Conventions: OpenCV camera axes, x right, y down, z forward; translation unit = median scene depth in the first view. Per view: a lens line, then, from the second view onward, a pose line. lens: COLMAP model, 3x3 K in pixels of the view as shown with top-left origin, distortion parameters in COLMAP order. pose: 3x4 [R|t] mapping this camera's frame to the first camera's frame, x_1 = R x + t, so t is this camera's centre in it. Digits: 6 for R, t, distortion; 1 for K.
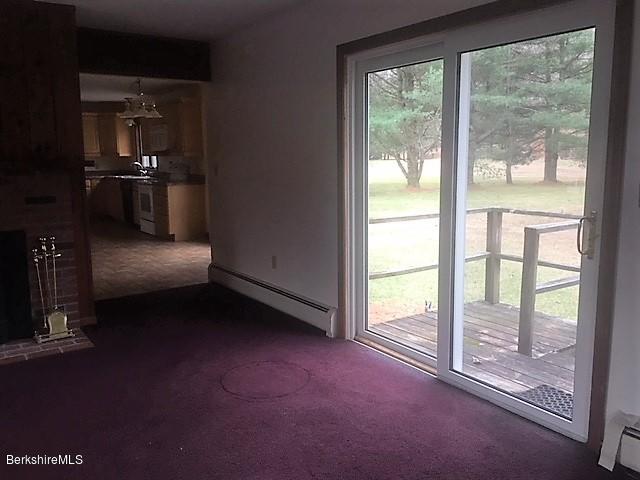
lens RADIAL K [[536.2, 0, 321.2], [0, 536.2, 234.9], [0, 0, 1]] dist [0.066367, -0.081442]
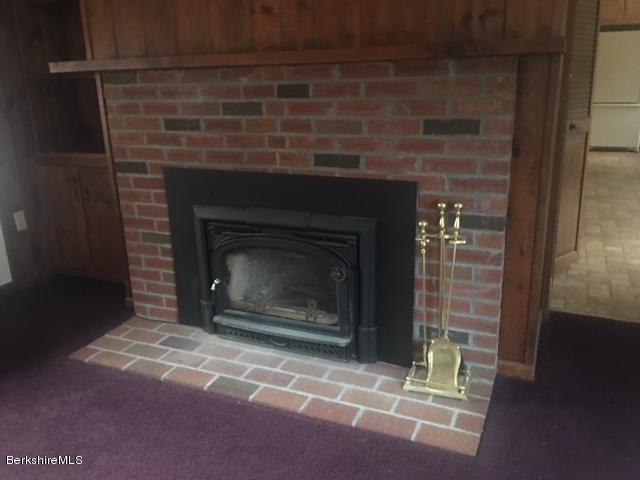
lens RADIAL K [[536.2, 0, 322.3], [0, 536.2, 235.1], [0, 0, 1]] dist [0.066367, -0.081442]
pose [[0.508868, 0.228519, -0.829959, -0.140715], [-0.101128, 0.973315, 0.205987, -0.057026], [0.854884, -0.020888, 0.518398, 0.635675]]
